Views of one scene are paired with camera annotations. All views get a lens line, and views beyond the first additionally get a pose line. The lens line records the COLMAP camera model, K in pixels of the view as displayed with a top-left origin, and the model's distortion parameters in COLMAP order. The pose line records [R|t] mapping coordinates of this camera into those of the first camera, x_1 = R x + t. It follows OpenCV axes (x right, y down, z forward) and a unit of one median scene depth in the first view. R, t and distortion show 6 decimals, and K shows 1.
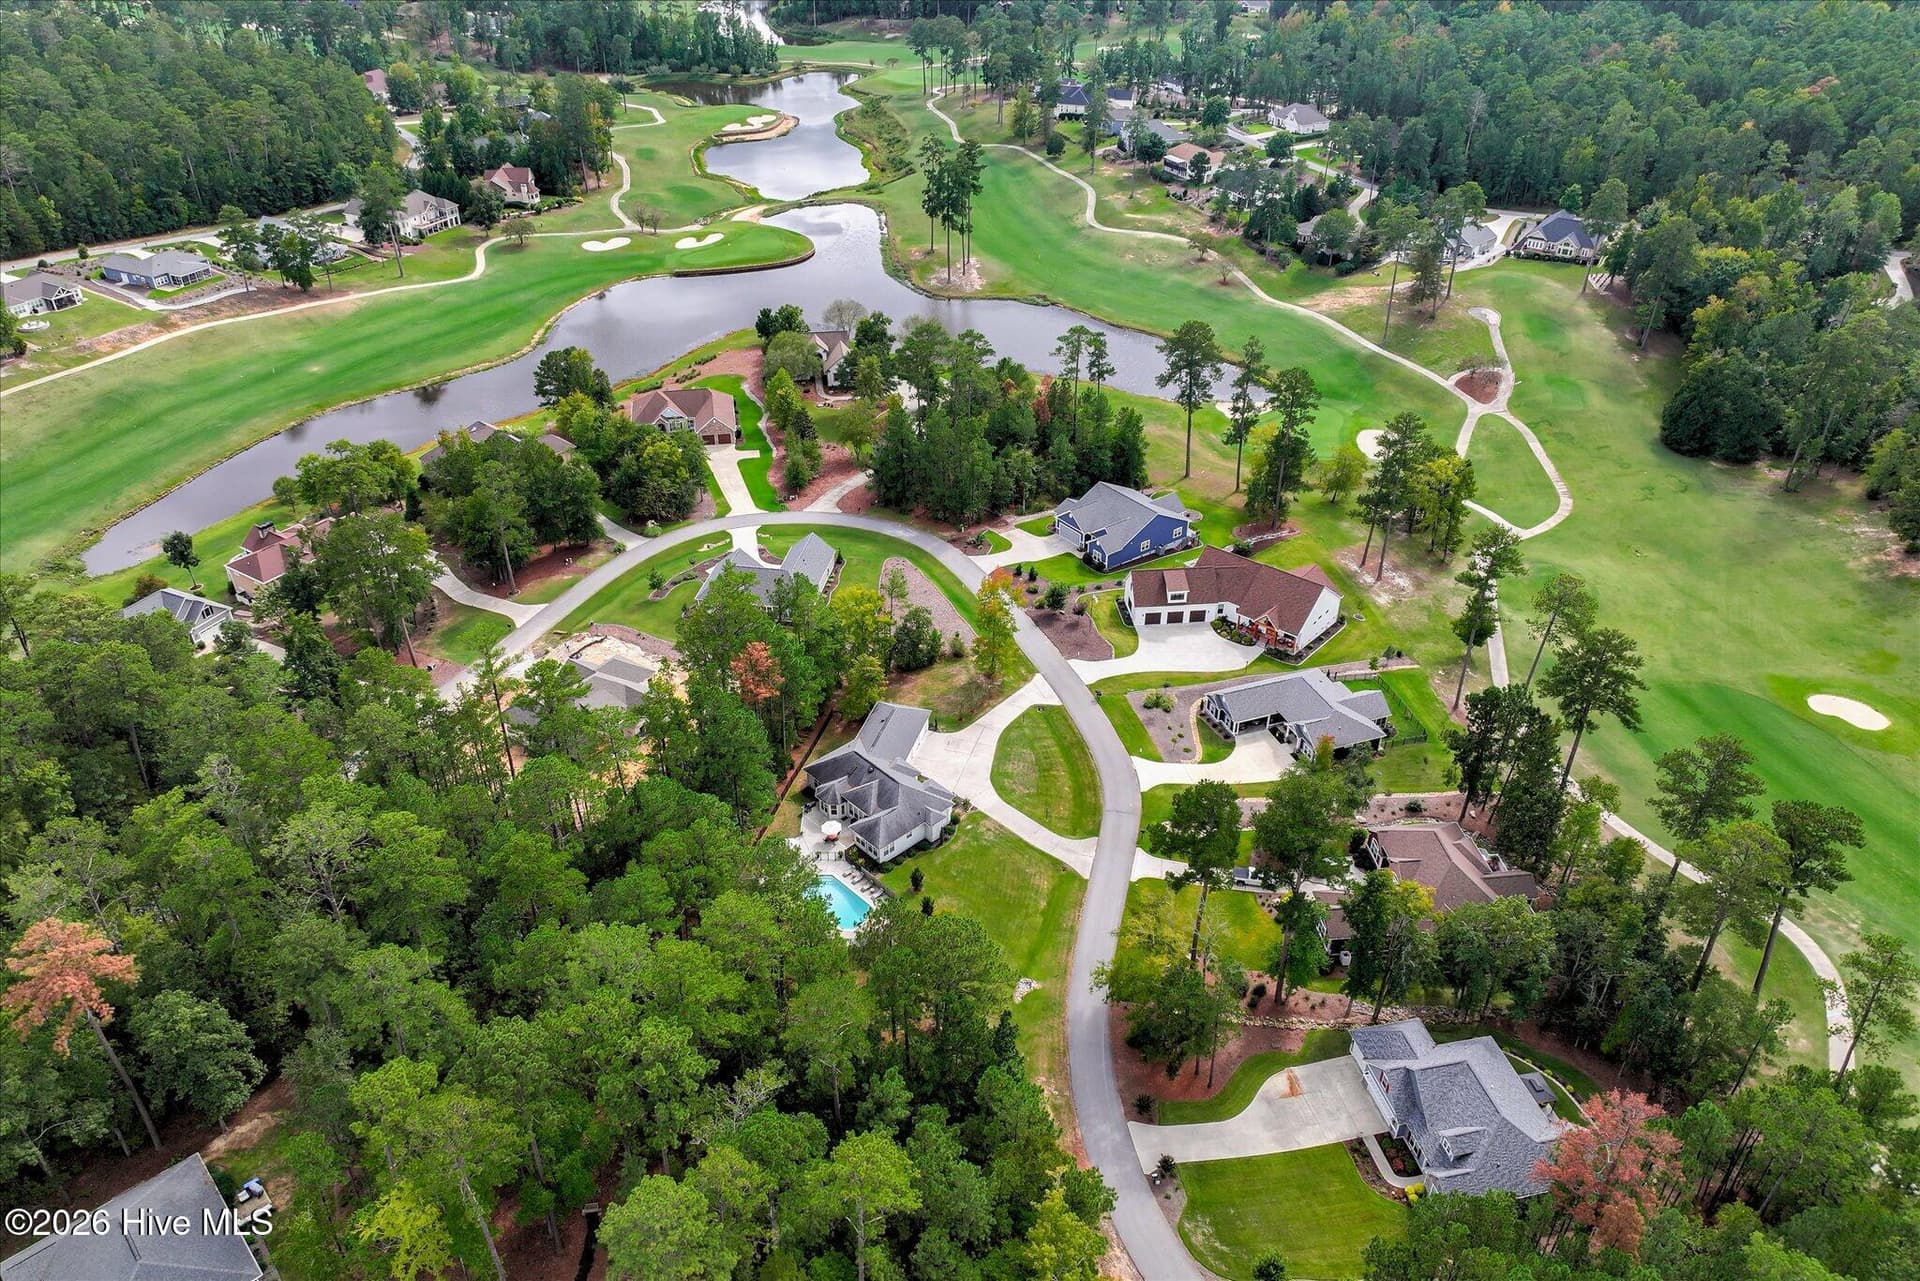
lens RADIAL K [[1356.4, 0, 964.7], [0, 1356.4, 632.7], [0, 0, 1]] dist [-0.007354, 0.024165]
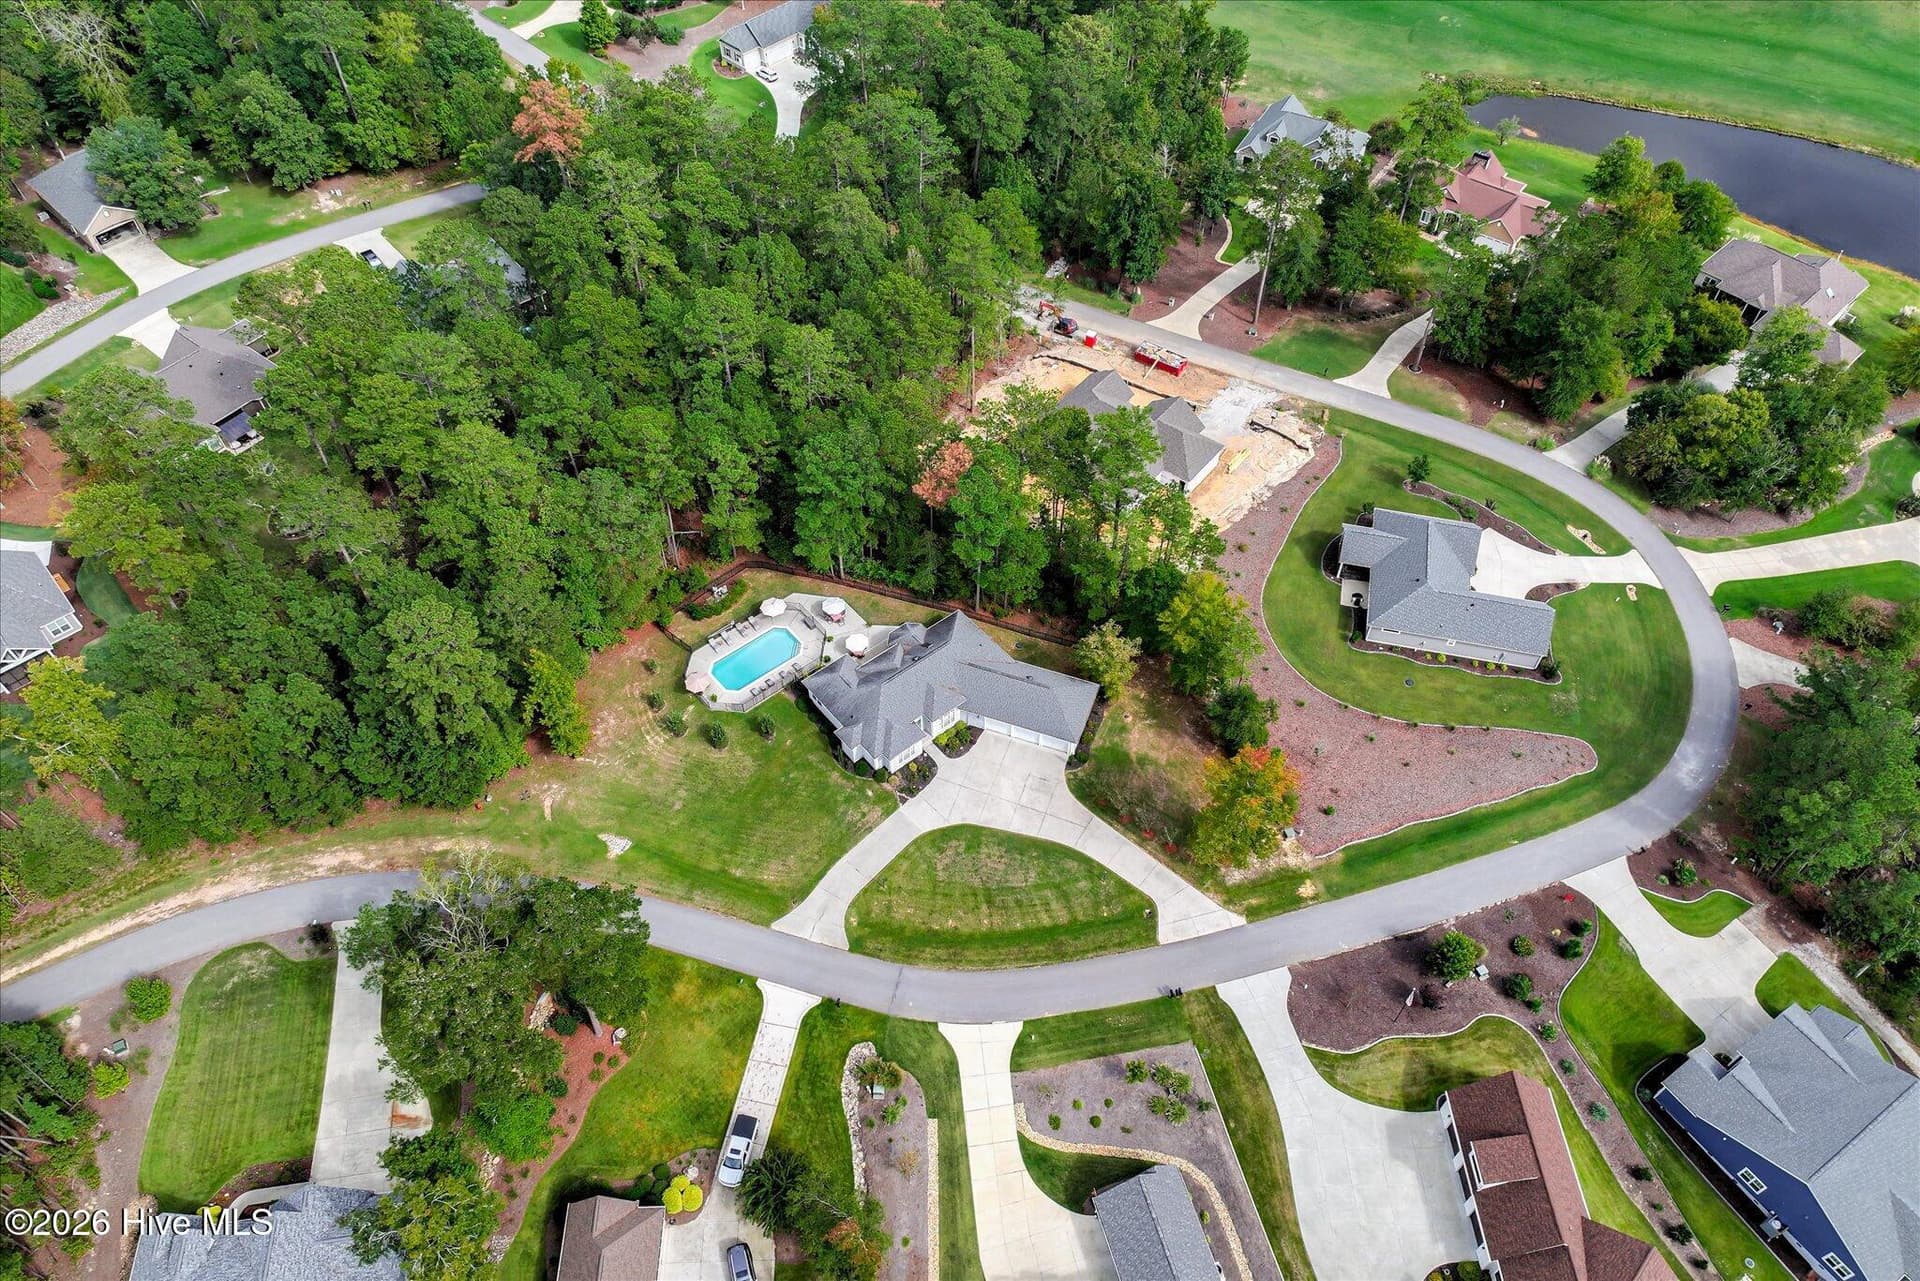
lens RADIAL K [[1353.9, 0, 963.8], [0, 1353.9, 632.3], [0, 0, 1]] dist [0.001943, 0.002589]
pose [[-0.067420, 0.769896, -0.634599, 0.284220], [-0.545951, 0.503905, 0.669341, -0.306553], [0.835100, 0.391587, 0.386352, 0.468825]]
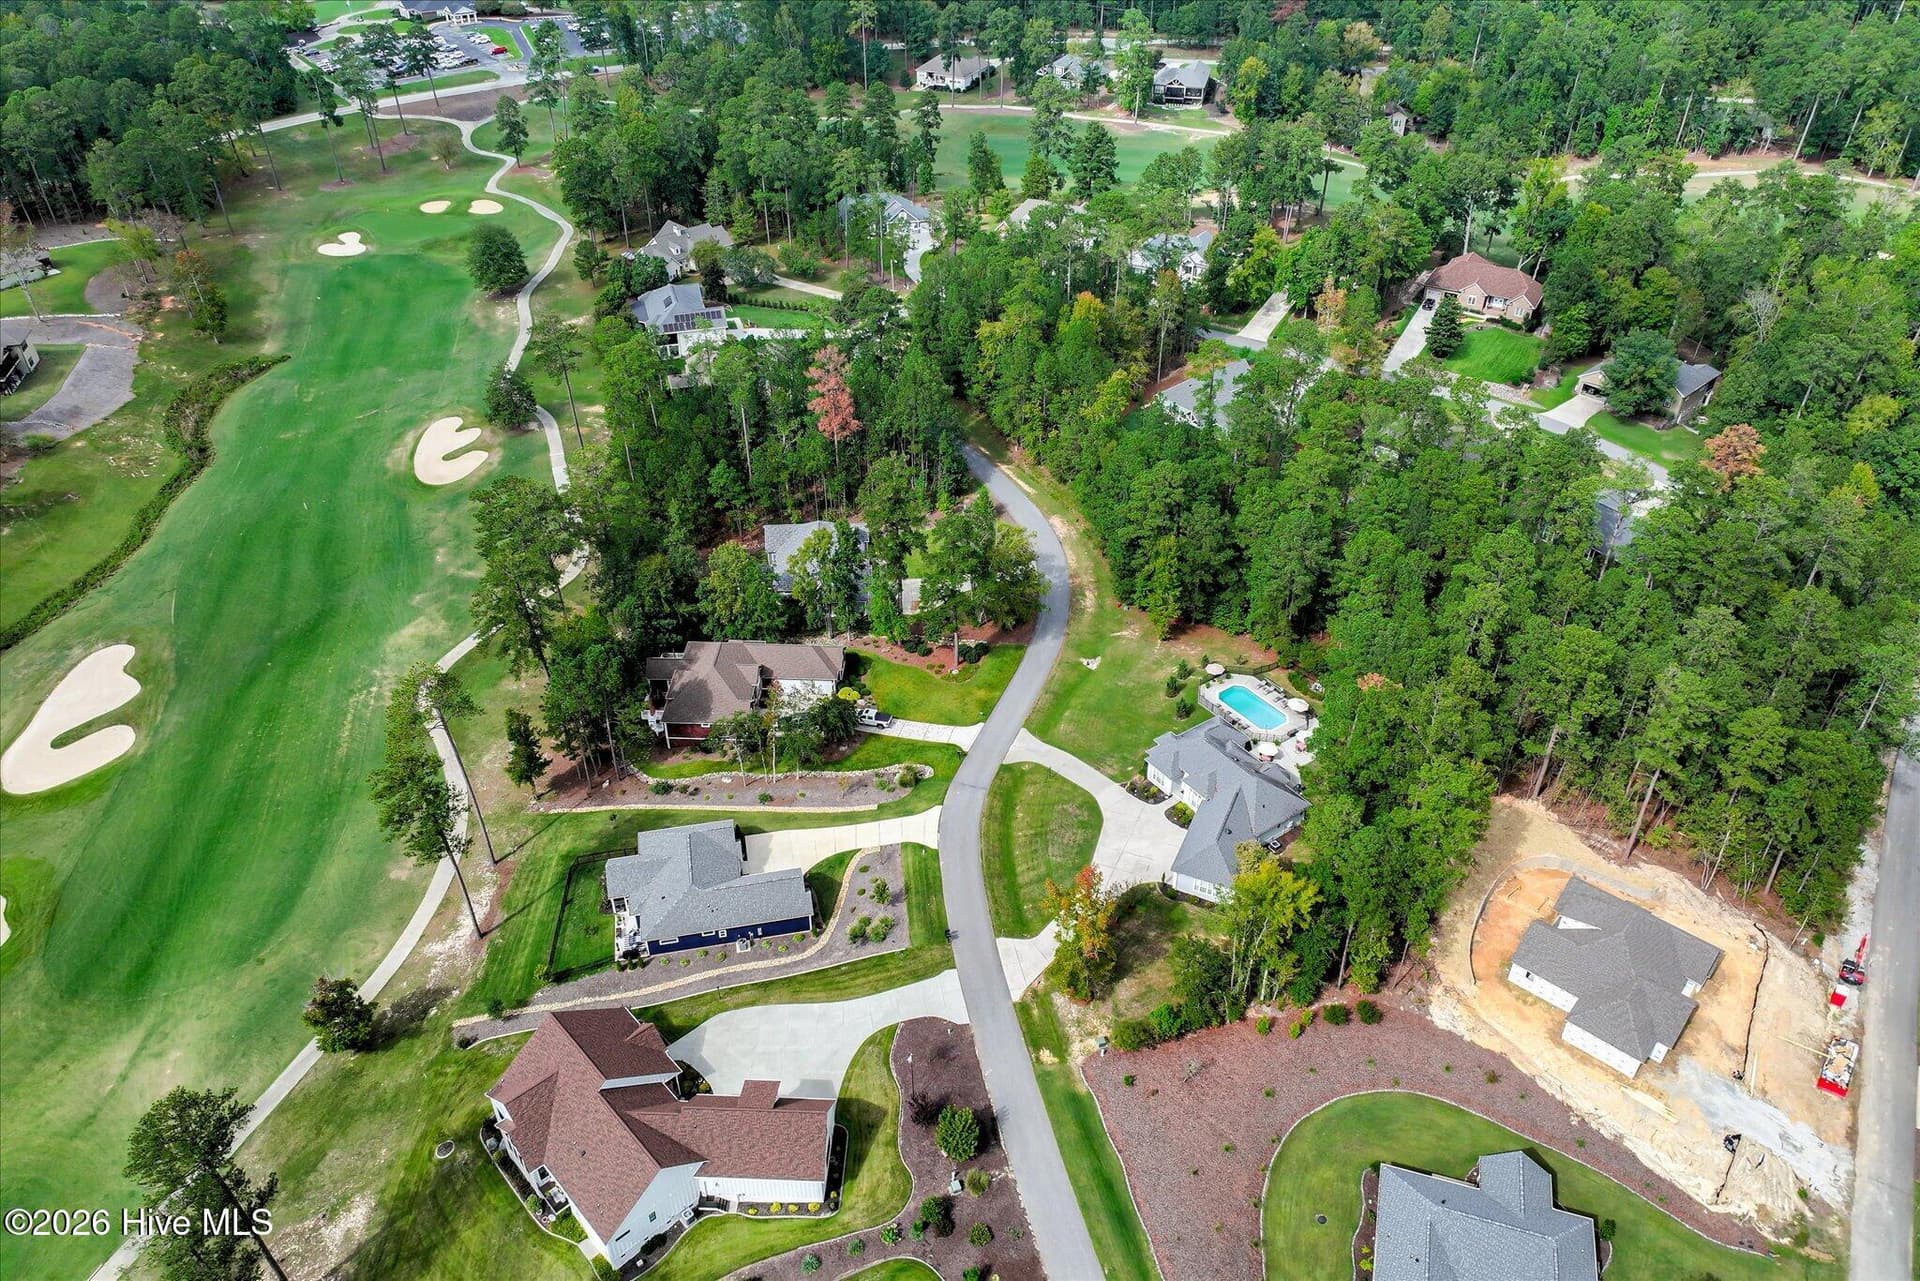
lens RADIAL K [[1353.9, 0, 963.8], [0, 1353.9, 632.3], [0, 0, 1]] dist [0.001943, 0.002589]
pose [[-0.990002, -0.085170, 0.112437, 0.013935], [0.073863, 0.366064, 0.927654, -0.553905], [-0.120167, 0.926684, -0.356113, 0.850176]]
